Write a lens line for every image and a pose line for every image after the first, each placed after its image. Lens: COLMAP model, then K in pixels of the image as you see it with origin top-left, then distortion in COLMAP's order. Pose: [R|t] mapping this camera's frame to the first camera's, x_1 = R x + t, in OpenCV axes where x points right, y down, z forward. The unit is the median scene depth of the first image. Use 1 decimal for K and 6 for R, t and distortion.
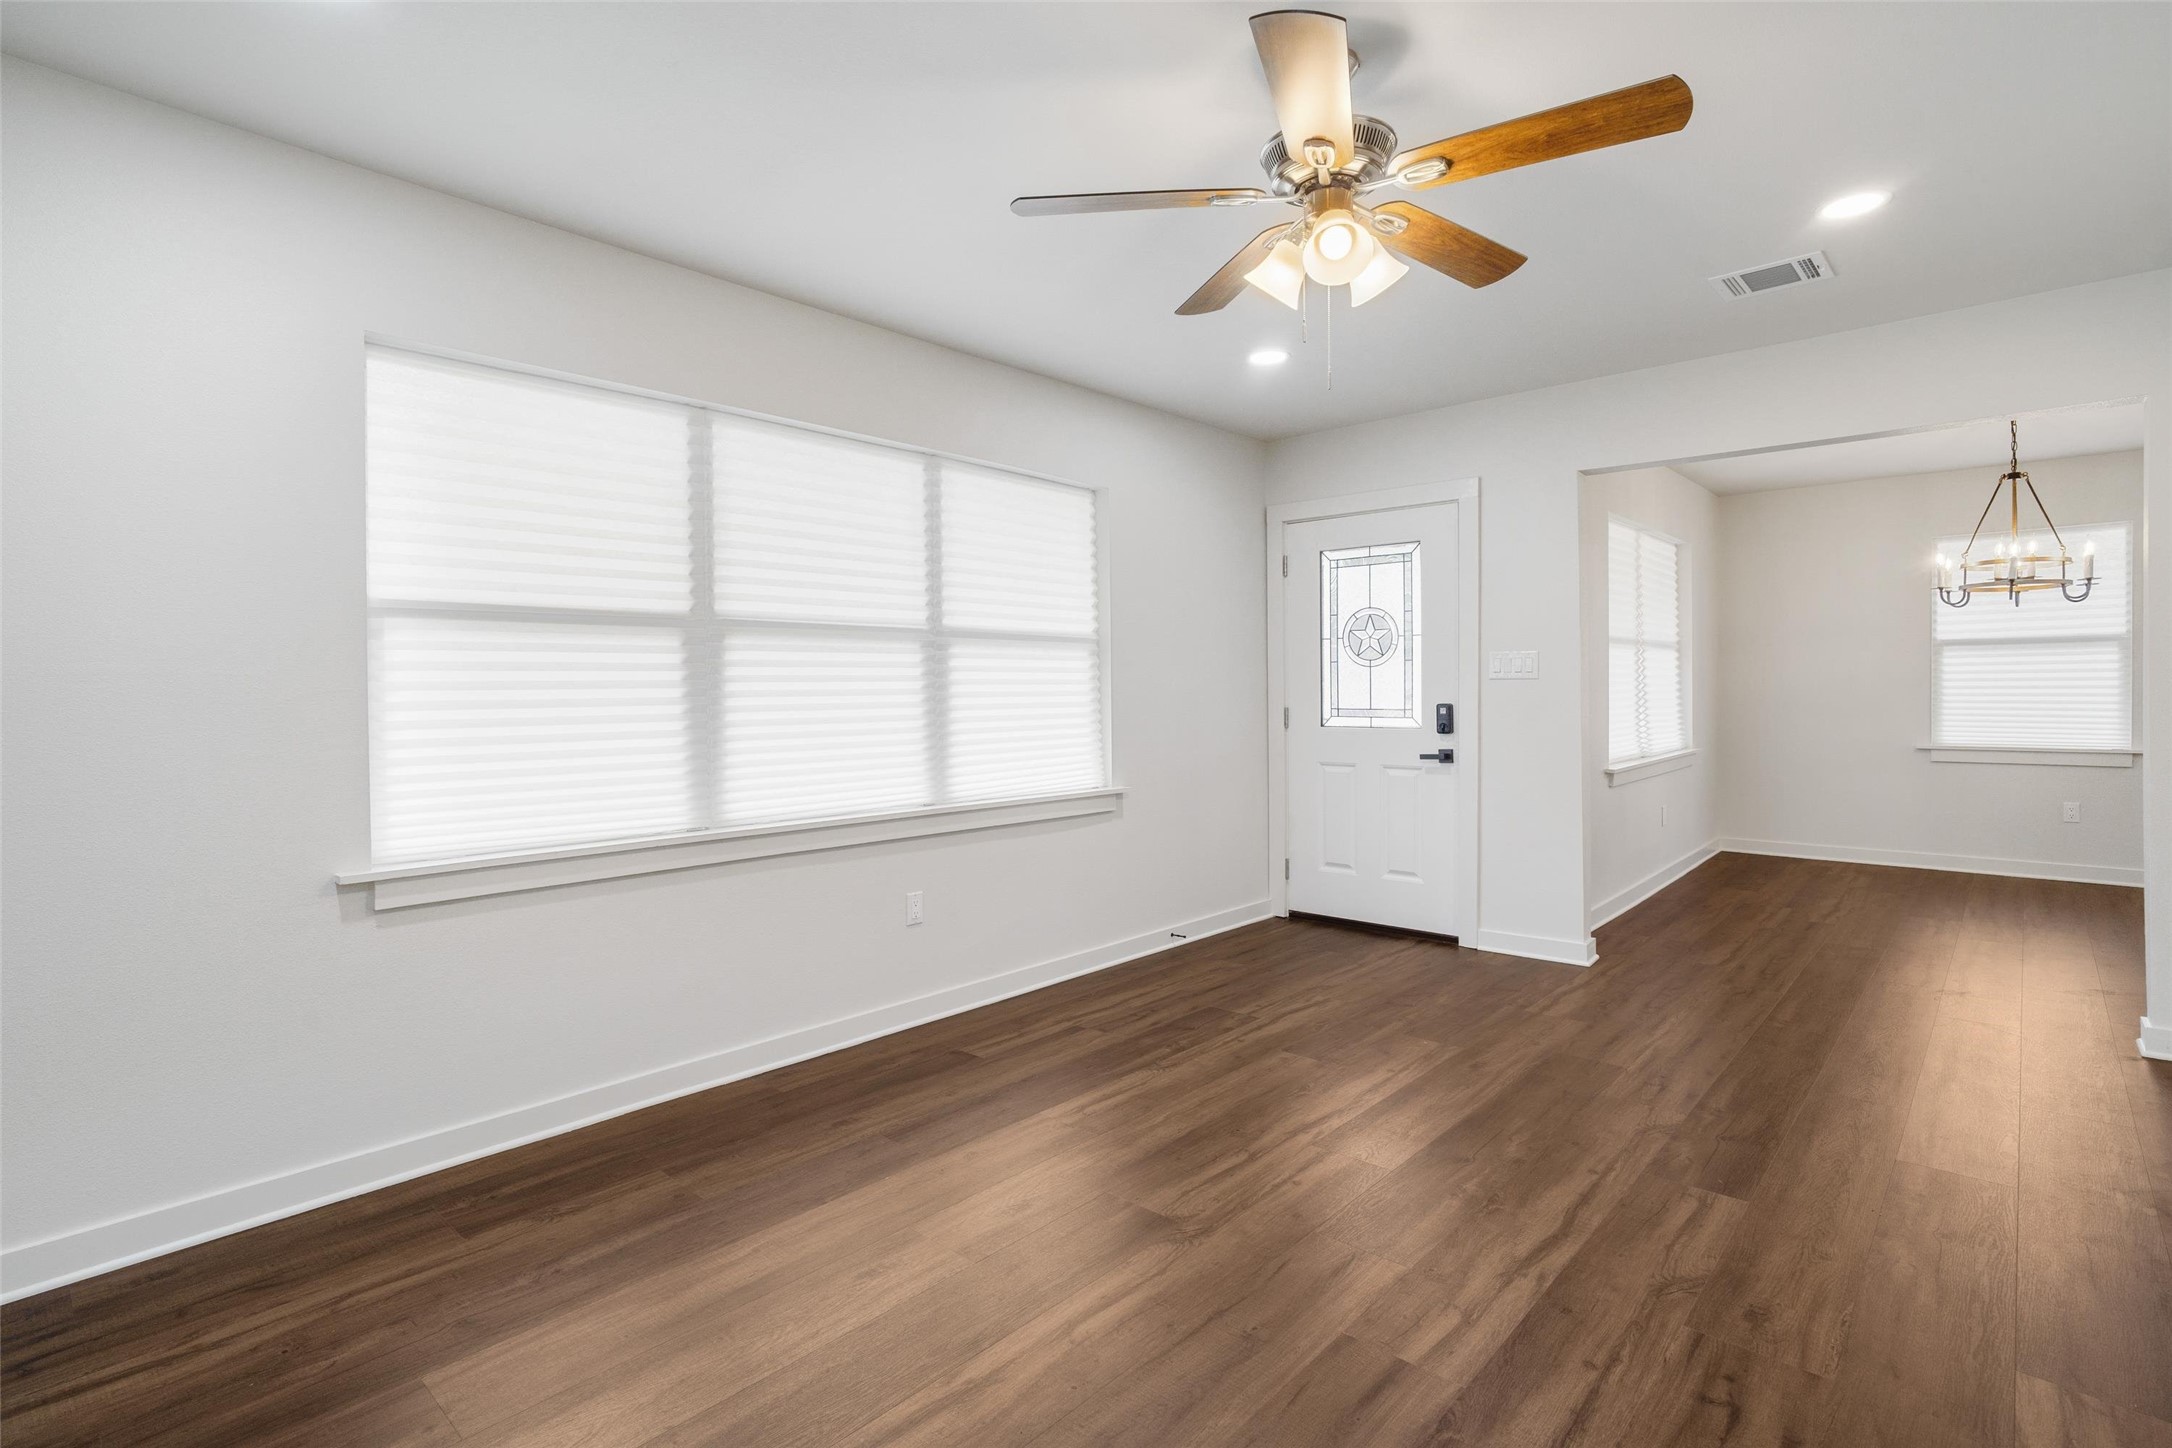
lens RADIAL K [[1062.8, 0, 1051.0], [0, 1062.8, 692.5], [0, 0, 1]] dist [-0.013709, 0.007364]
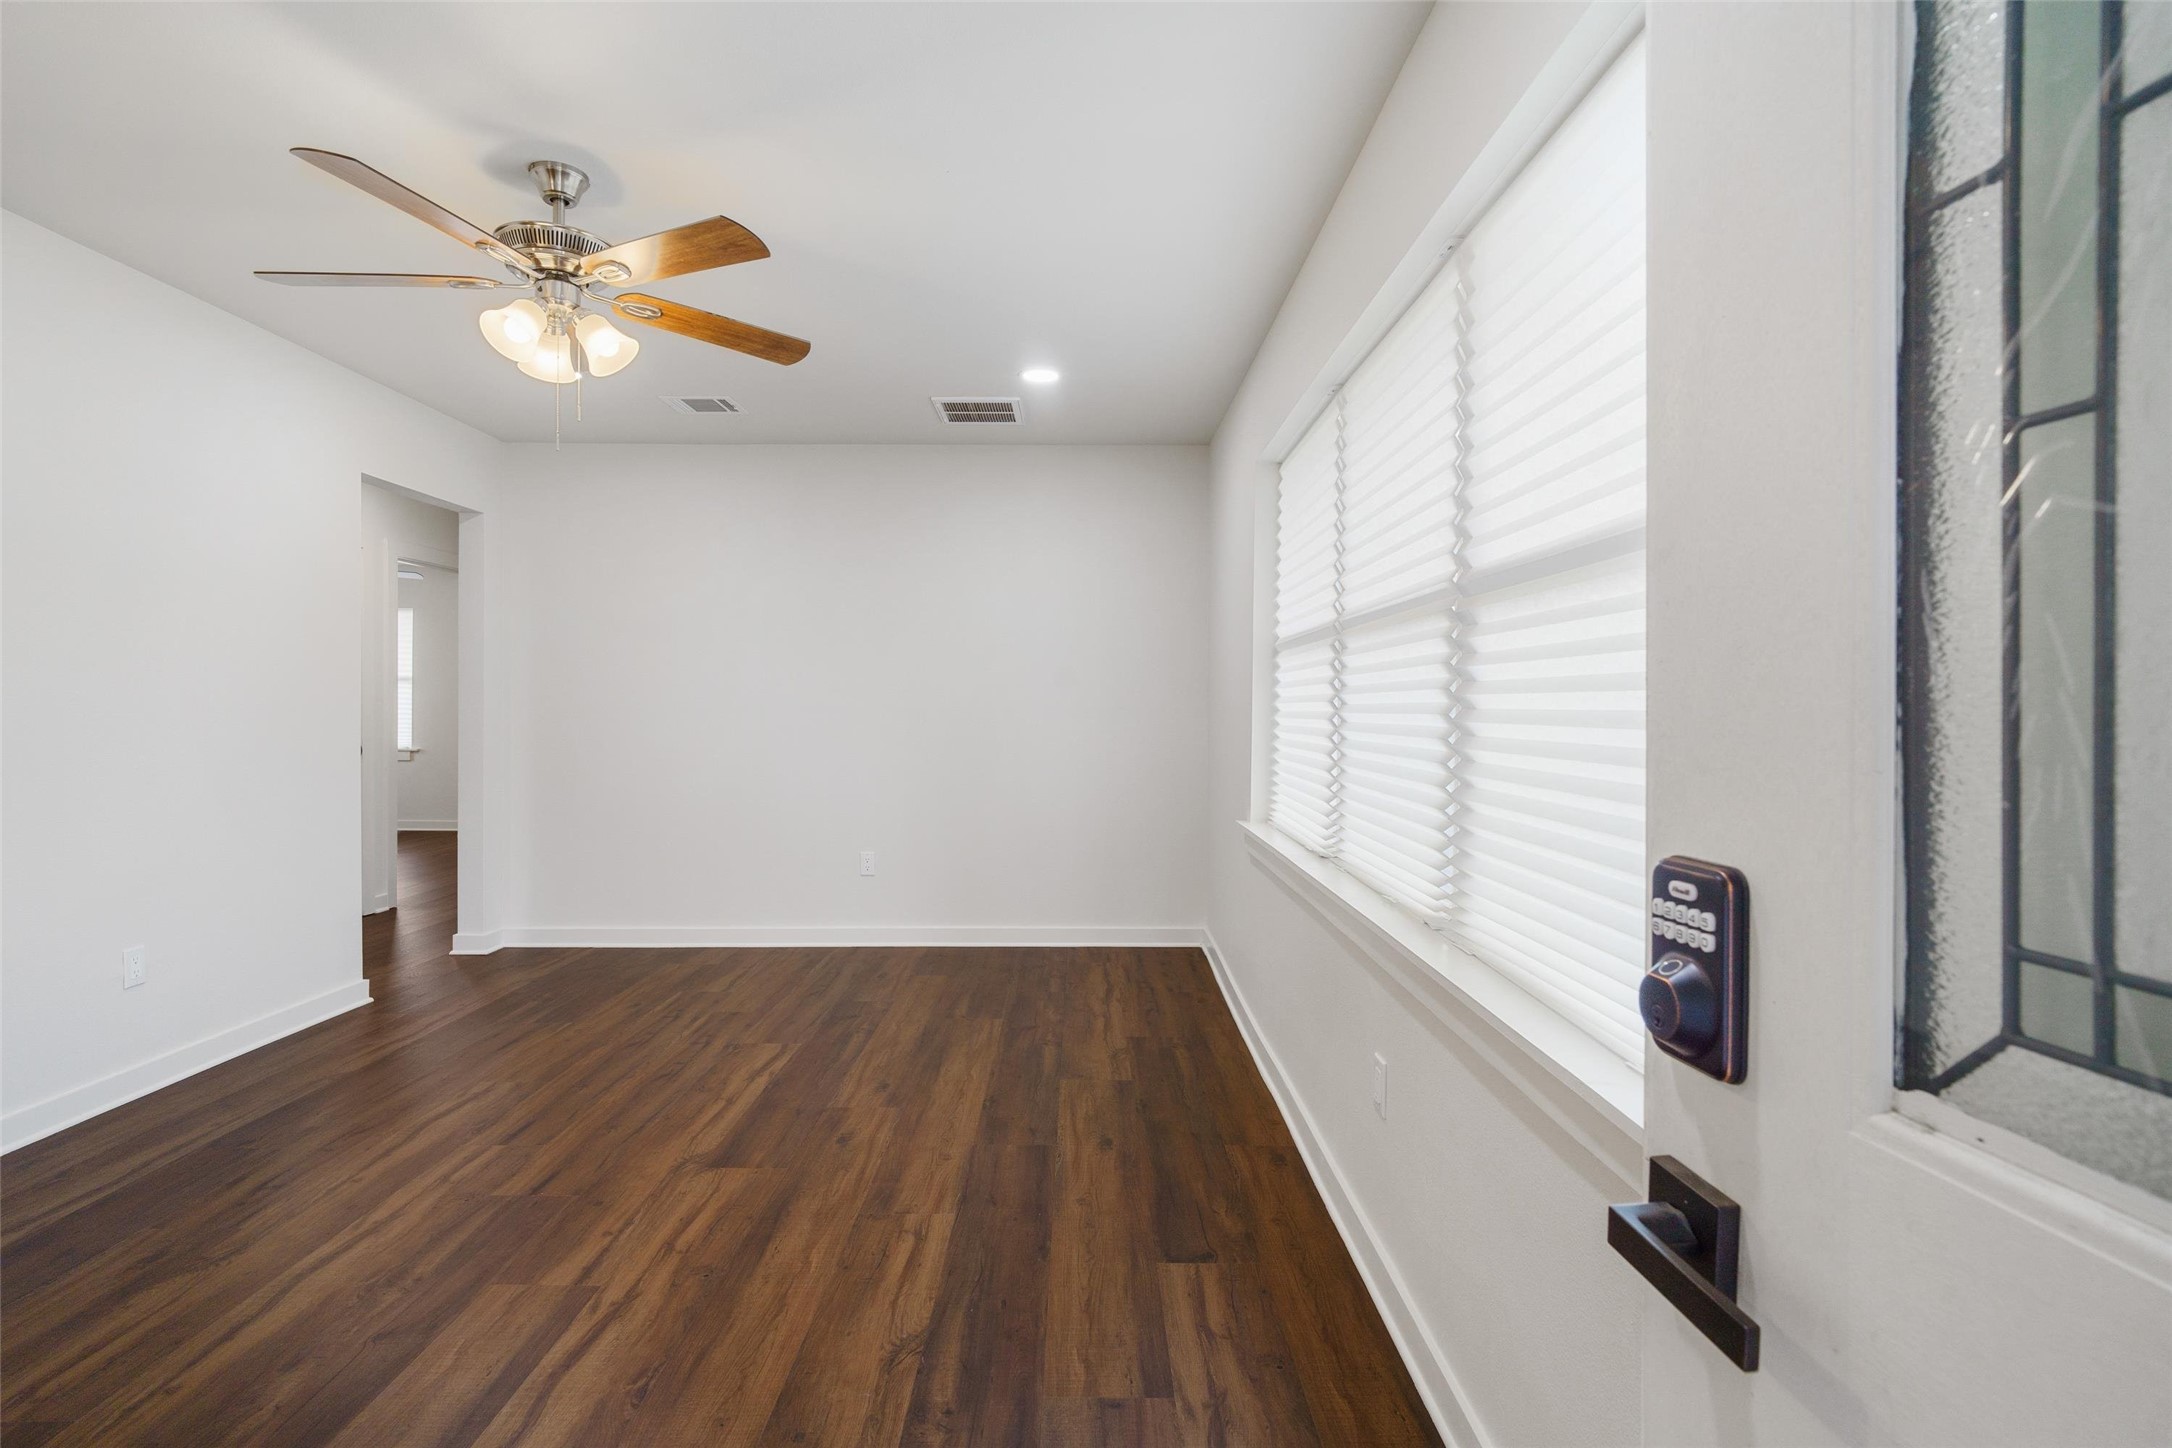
lens RADIAL K [[1062.8, 0, 1096.6], [0, 1062.8, 692.2], [0, 0, 1]] dist [-0.013709, 0.007364]
pose [[-0.716368, -0.002564, -0.697718, 0.536066], [0.002685, 0.999976, -0.006431, -0.004944], [0.697717, -0.006480, -0.716344, 1.840558]]
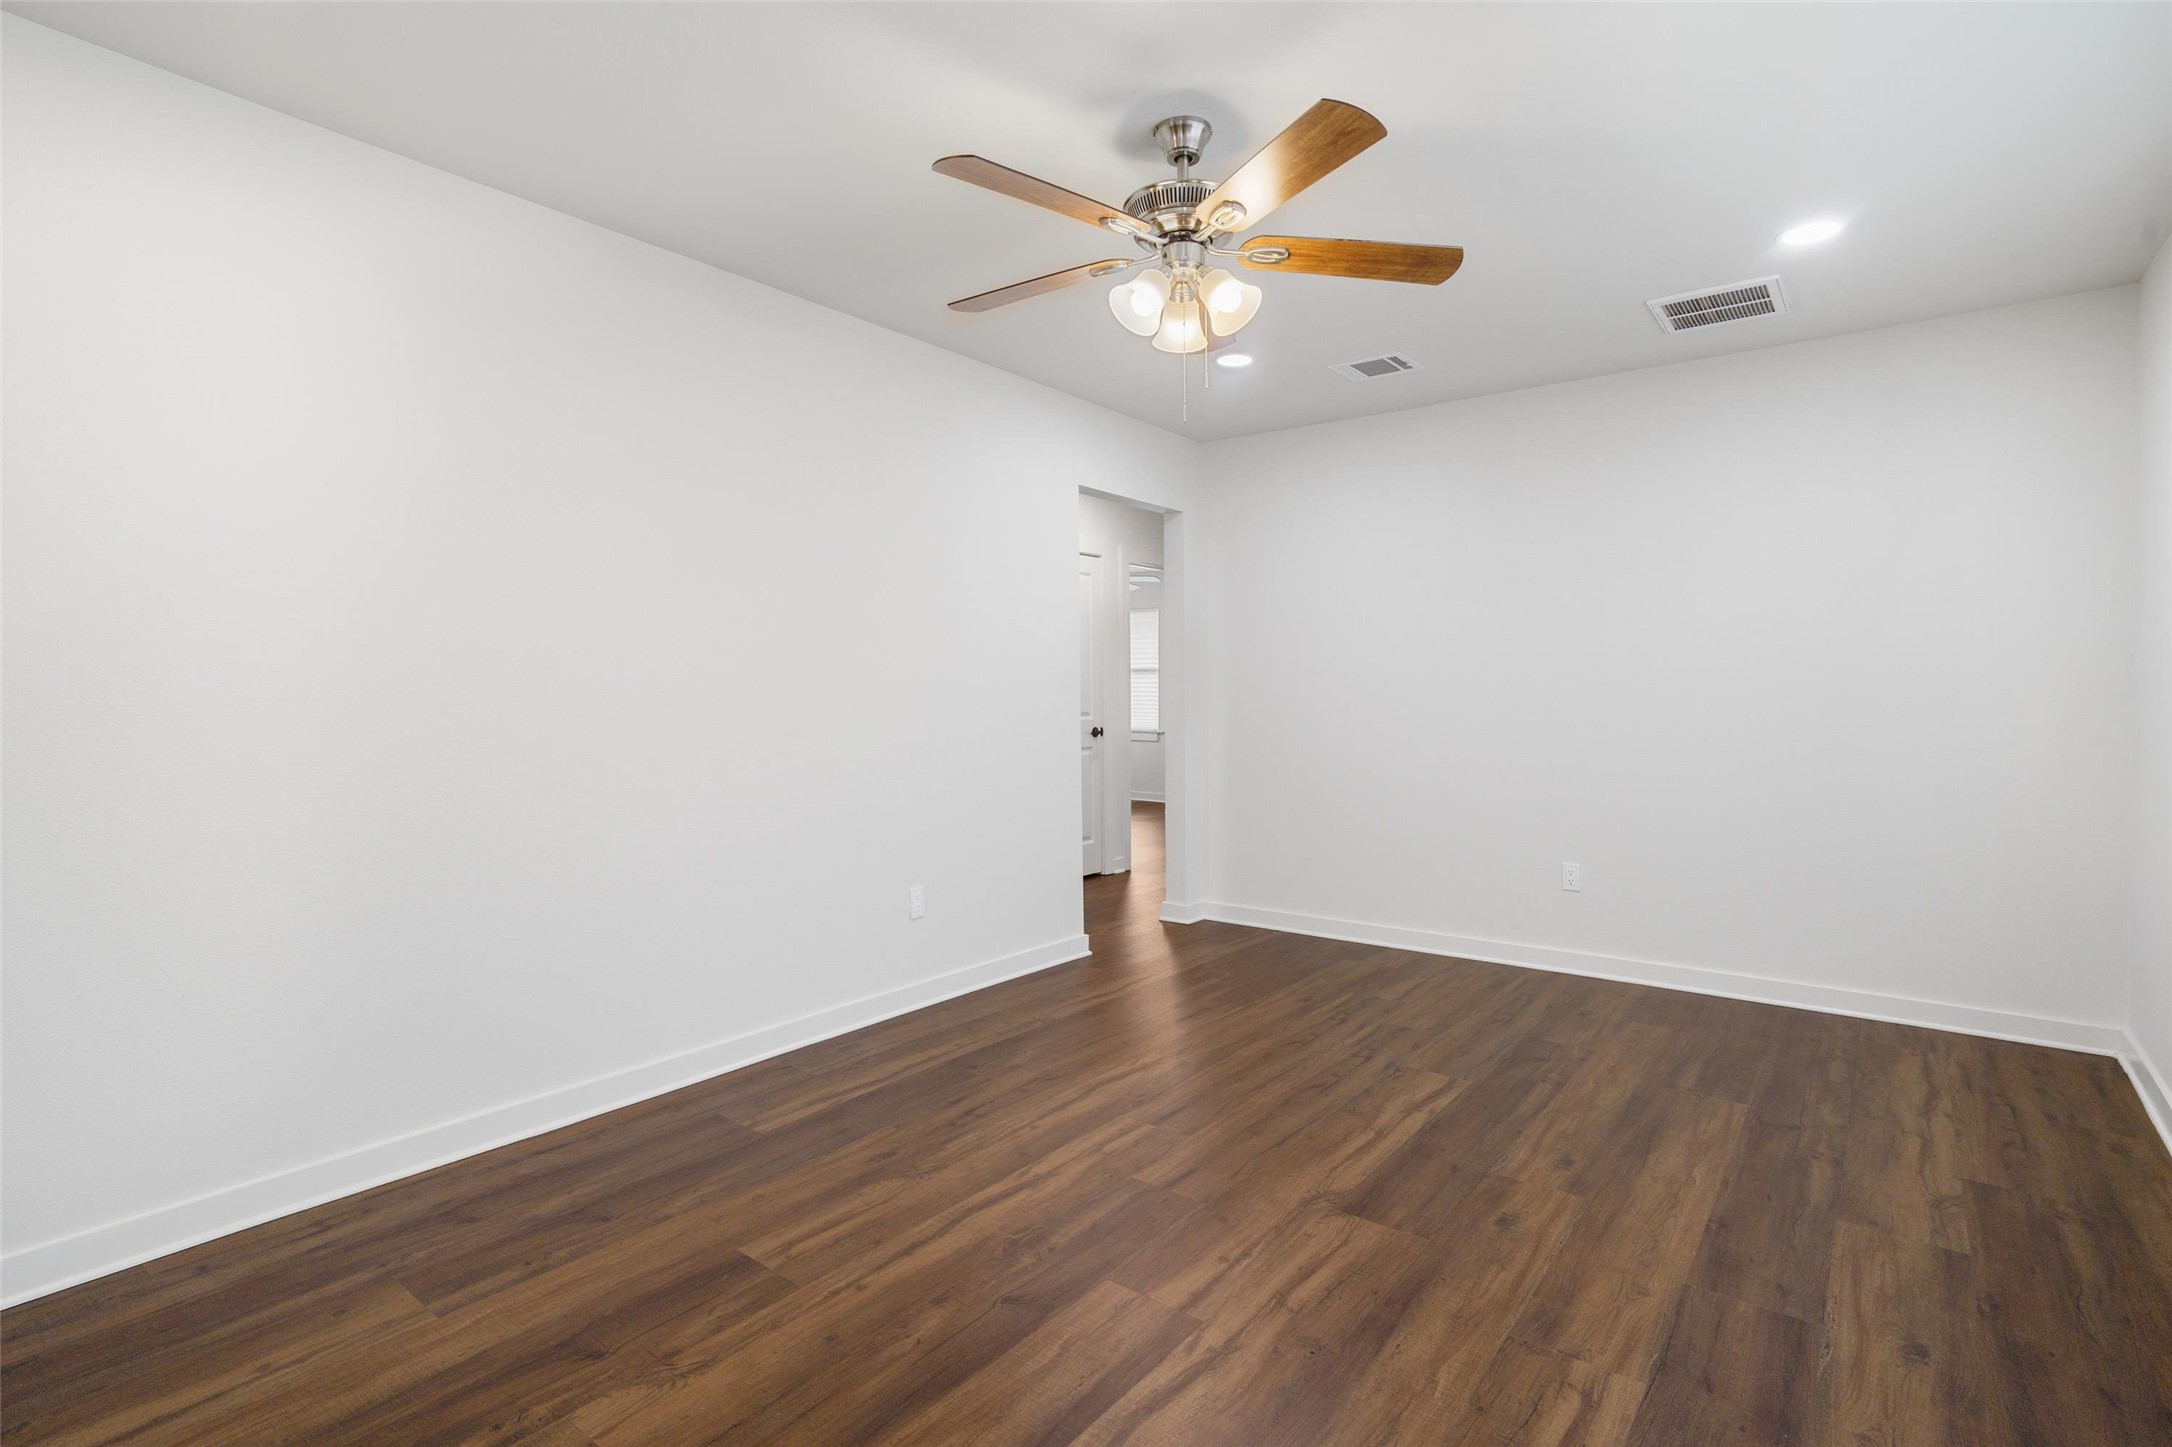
lens RADIAL K [[1062.8, 0, 1069.9], [0, 1062.8, 701.4], [0, 0, 1]] dist [-0.013709, 0.007364]
pose [[-0.995849, 0.008256, -0.090643, 0.402516], [0.007413, 0.999926, 0.009625, 0.000613], [0.090716, 0.008913, -0.995837, 1.722546]]
